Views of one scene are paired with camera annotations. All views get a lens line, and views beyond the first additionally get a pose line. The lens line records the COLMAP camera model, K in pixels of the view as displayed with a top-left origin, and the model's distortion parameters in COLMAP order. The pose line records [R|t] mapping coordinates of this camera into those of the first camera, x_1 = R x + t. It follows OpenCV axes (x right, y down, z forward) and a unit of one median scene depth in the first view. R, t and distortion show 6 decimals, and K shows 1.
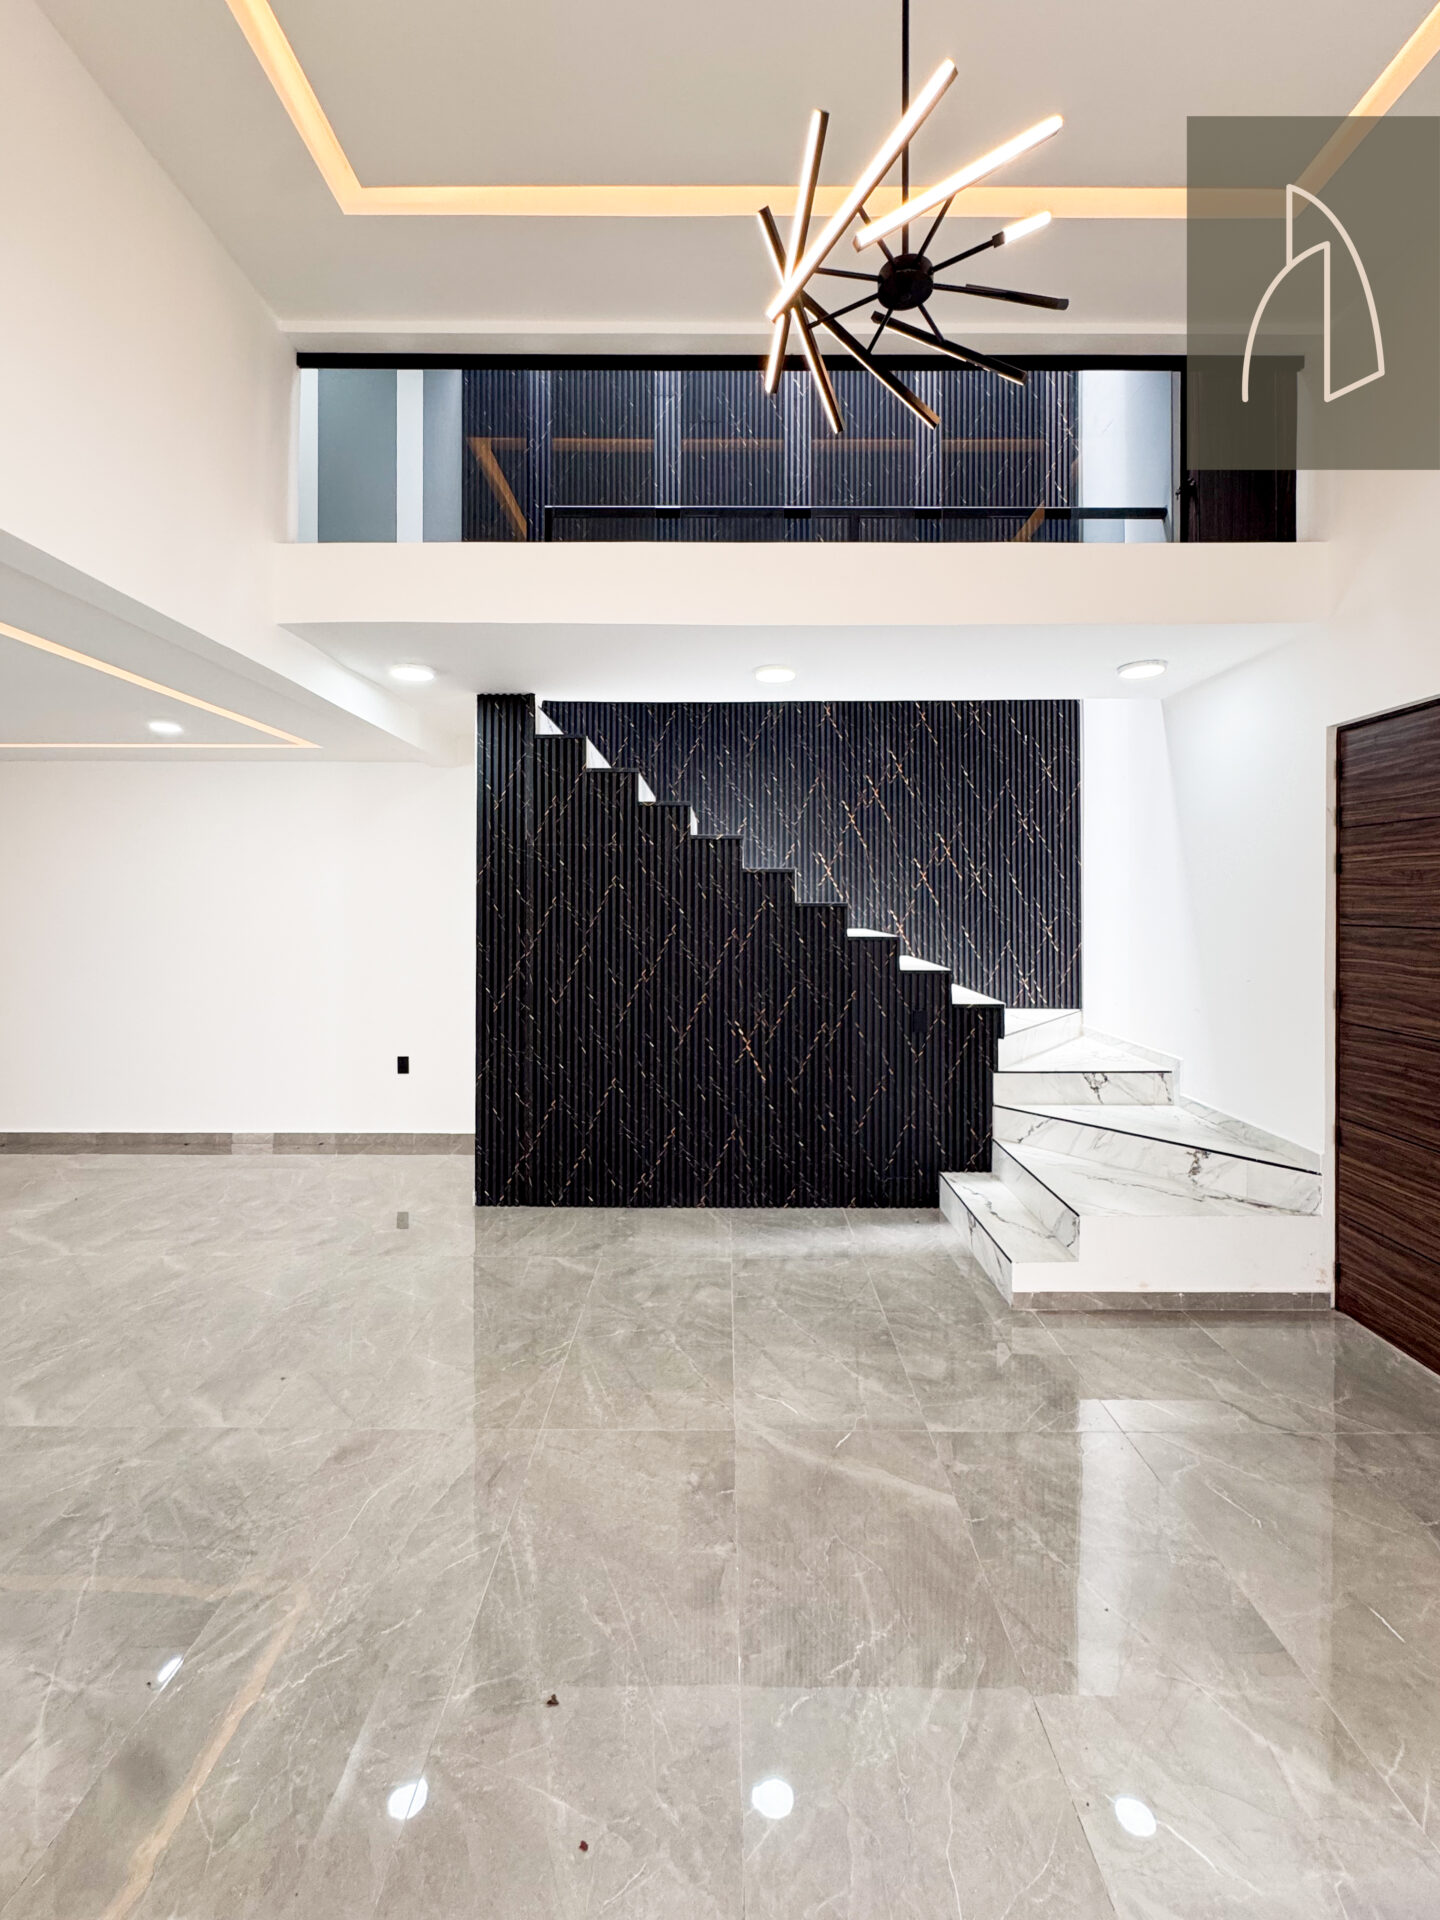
lens RADIAL K [[780.4, 0, 718.7], [0, 780.4, 900.8], [0, 0, 1]] dist [-0.001323, -0.000084]
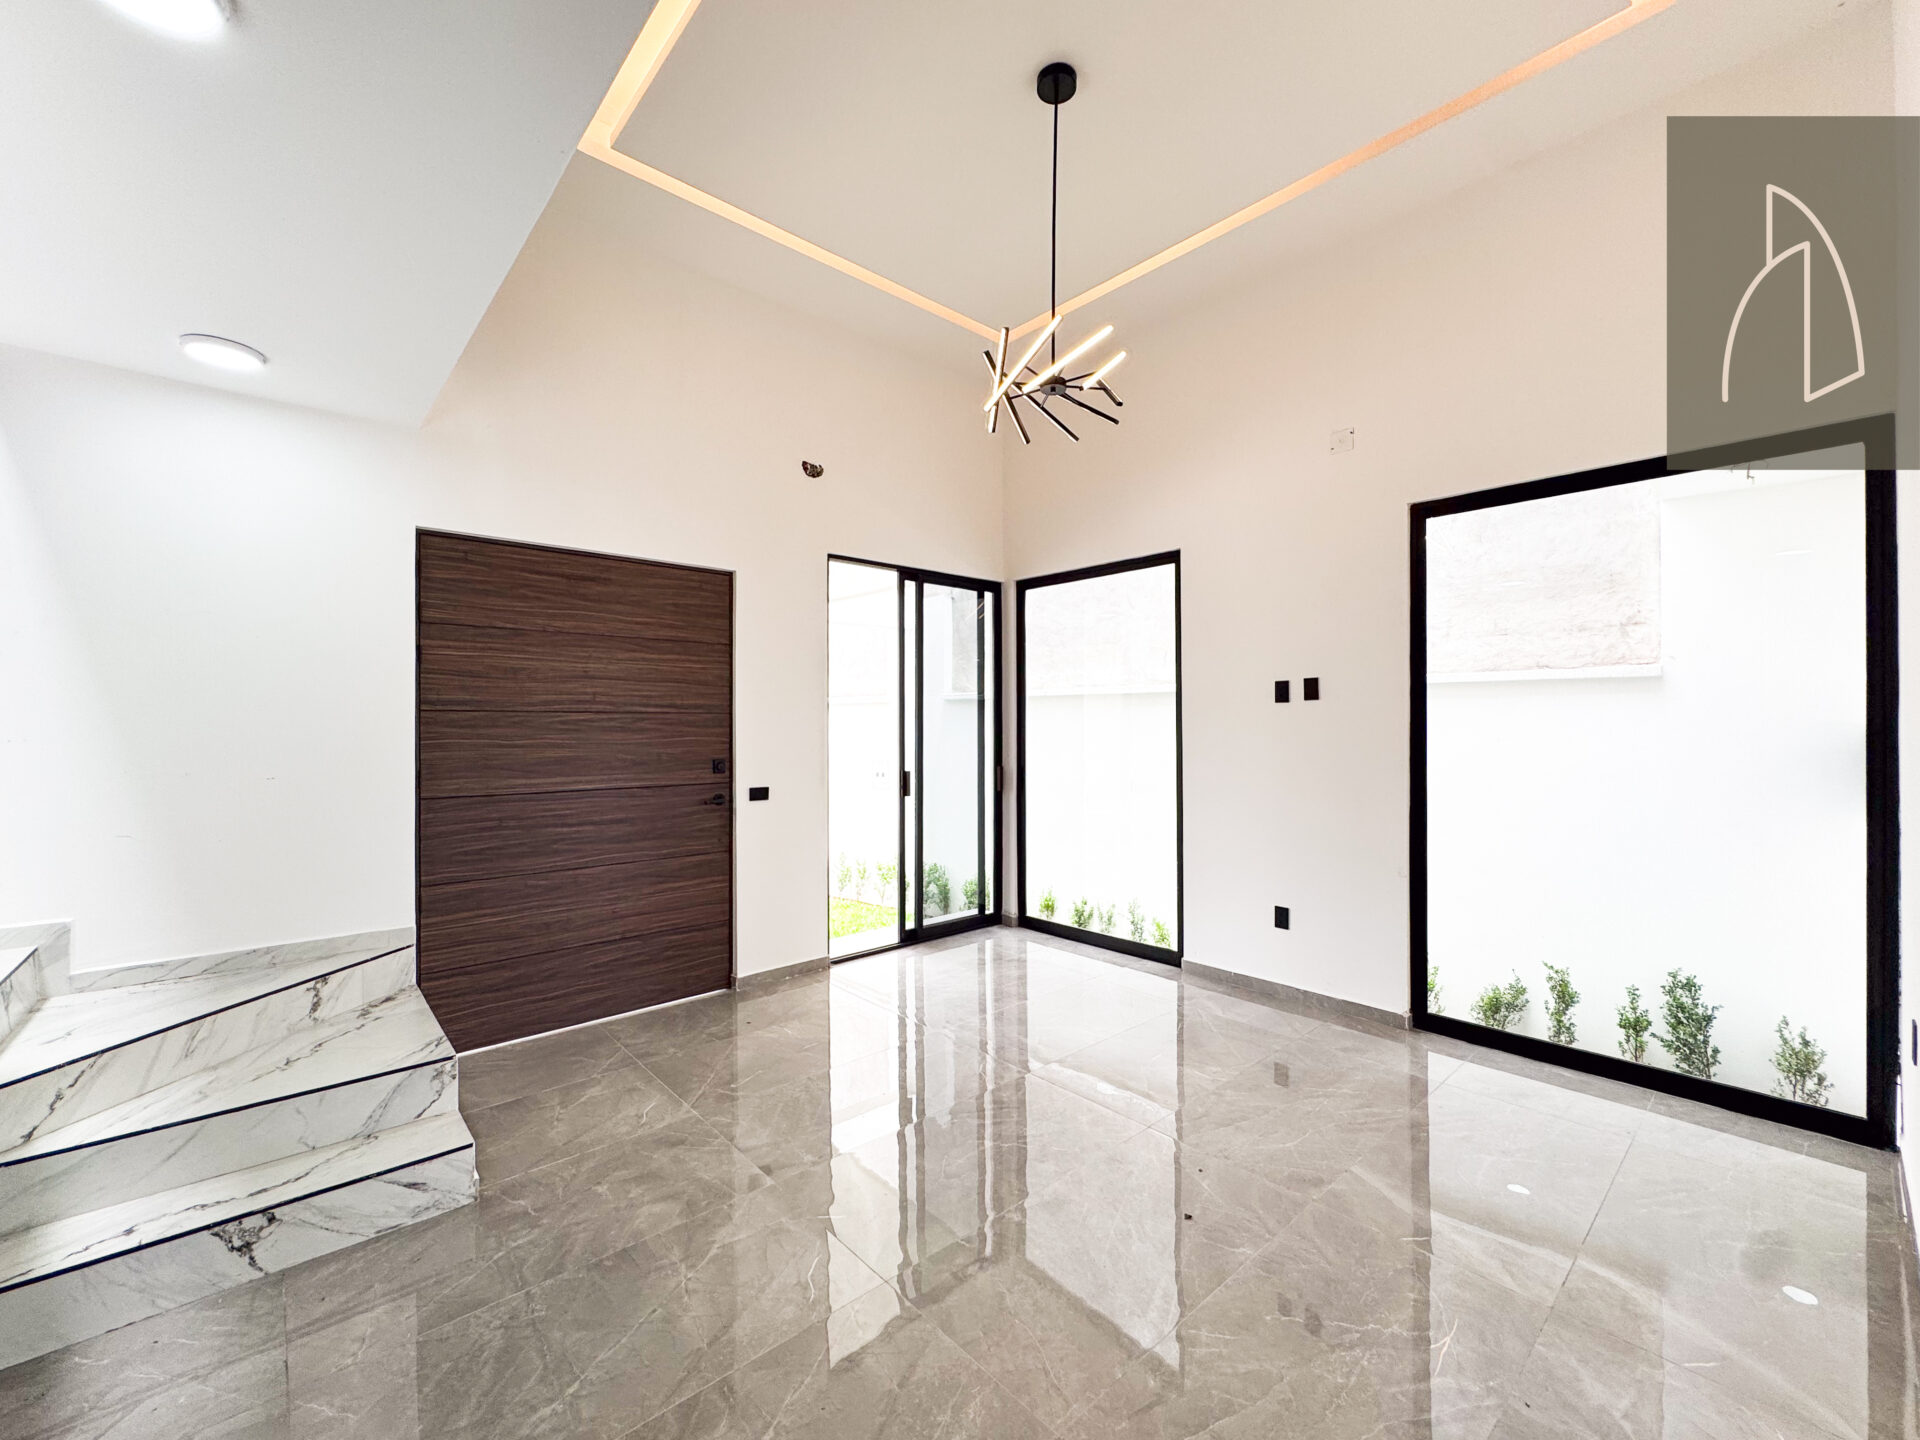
lens RADIAL K [[780.4, 0, 954.1], [0, 780.4, 718.8], [0, 0, 1]] dist [-0.001323, -0.000084]
pose [[-0.664162, 0.008997, 0.747535, -0.559564], [0.000225, 0.999930, -0.011834, 0.060291], [-0.747589, -0.007692, -0.664117, 1.260484]]
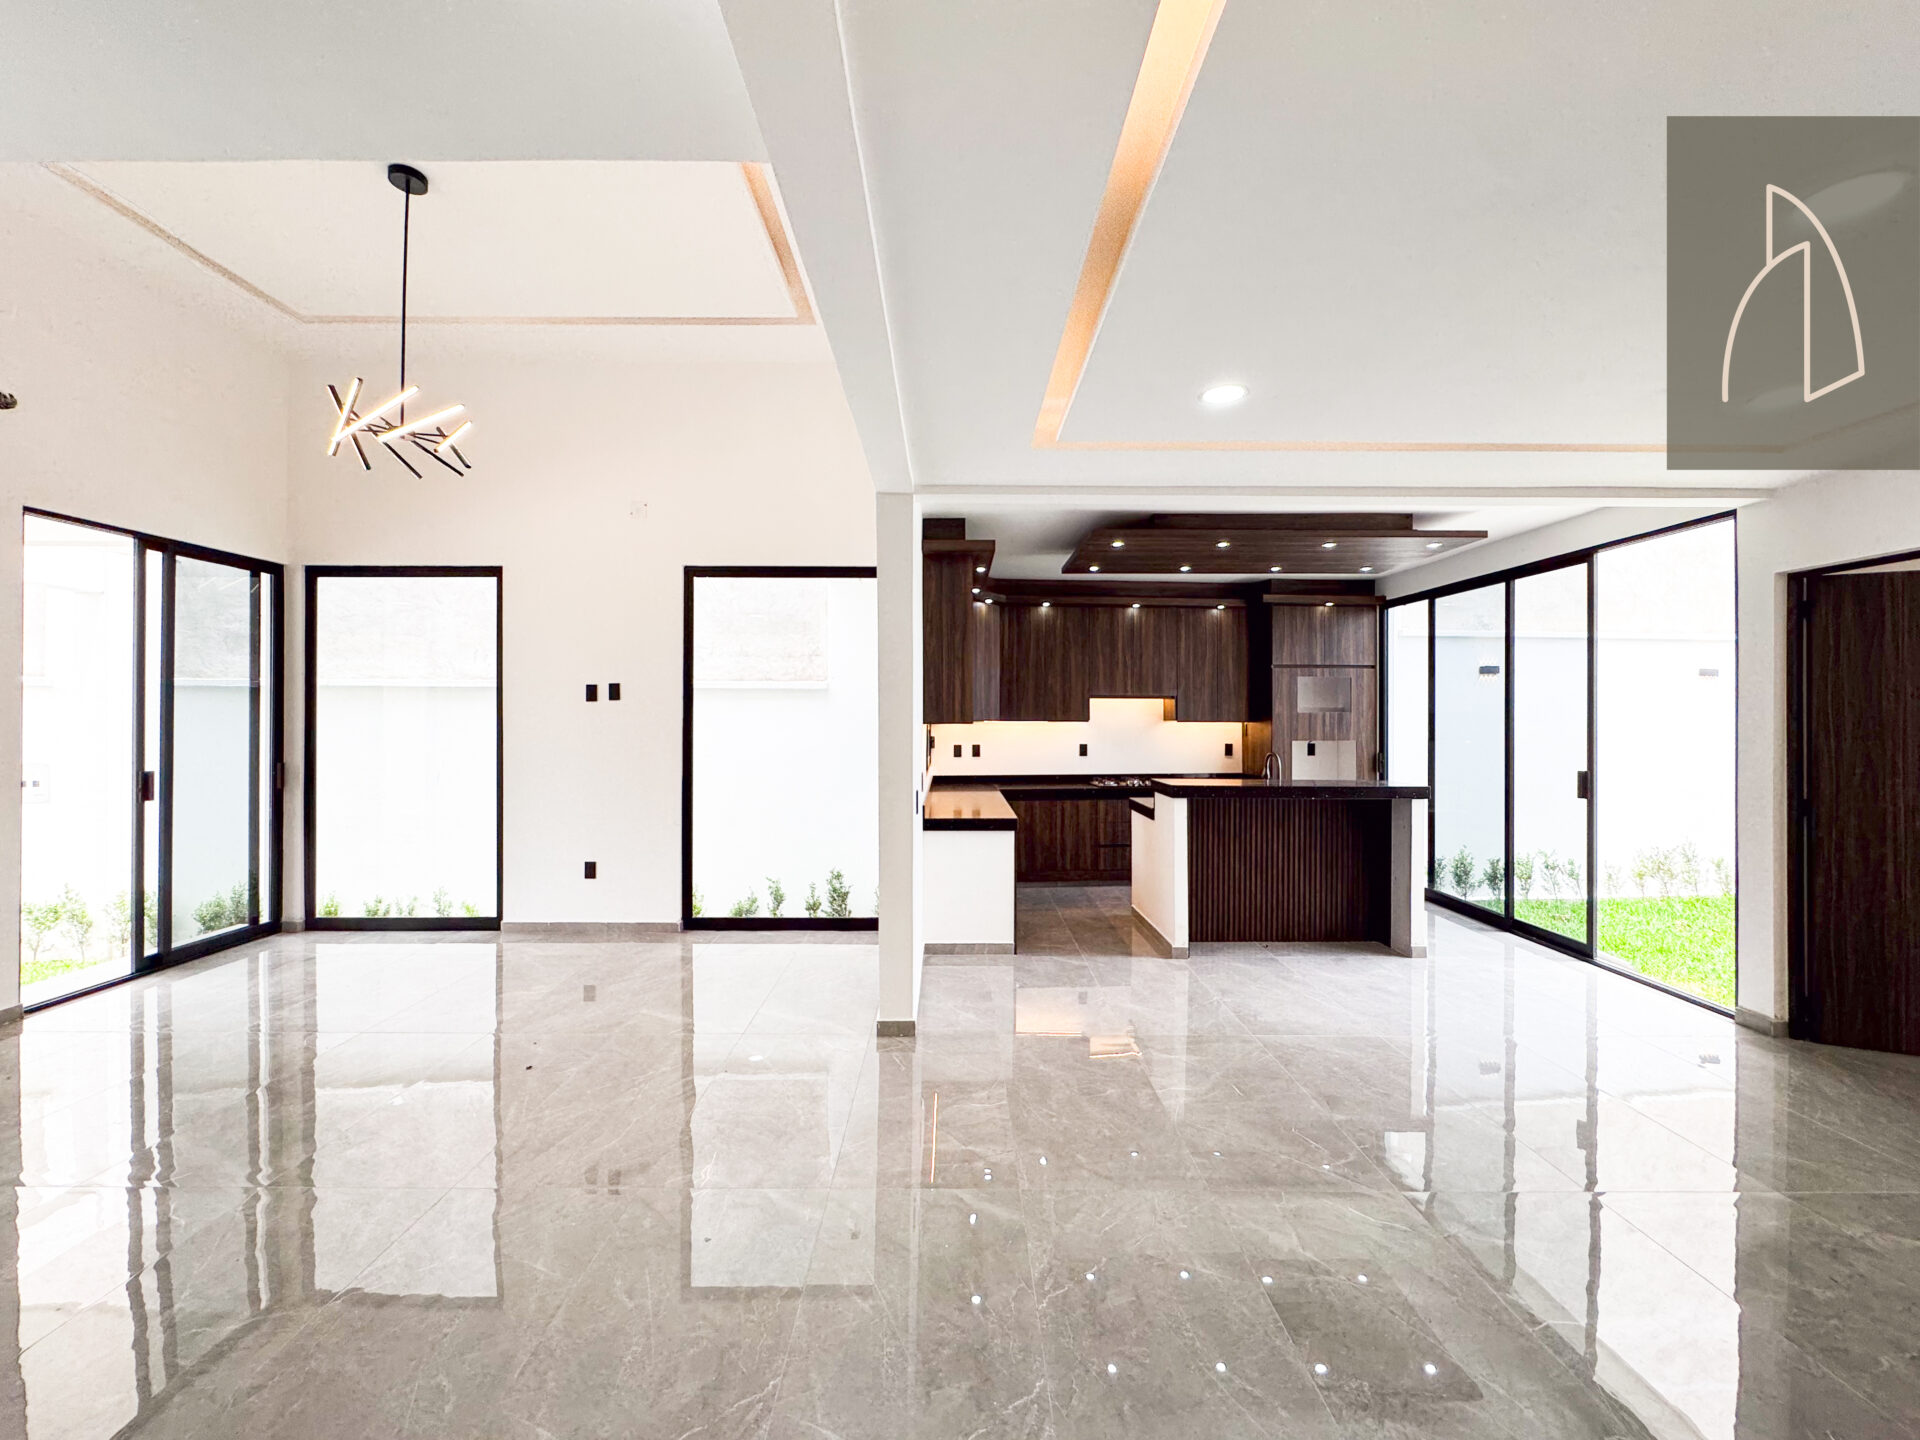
lens RADIAL K [[780.4, 0, 954.1], [0, 780.4, 718.8], [0, 0, 1]] dist [-0.001323, -0.000084]
pose [[-0.999998, -0.000565, -0.001770, -0.735475], [-0.000564, 1.000000, -0.000688, 0.055120], [0.001771, -0.000687, -0.999998, 1.689184]]
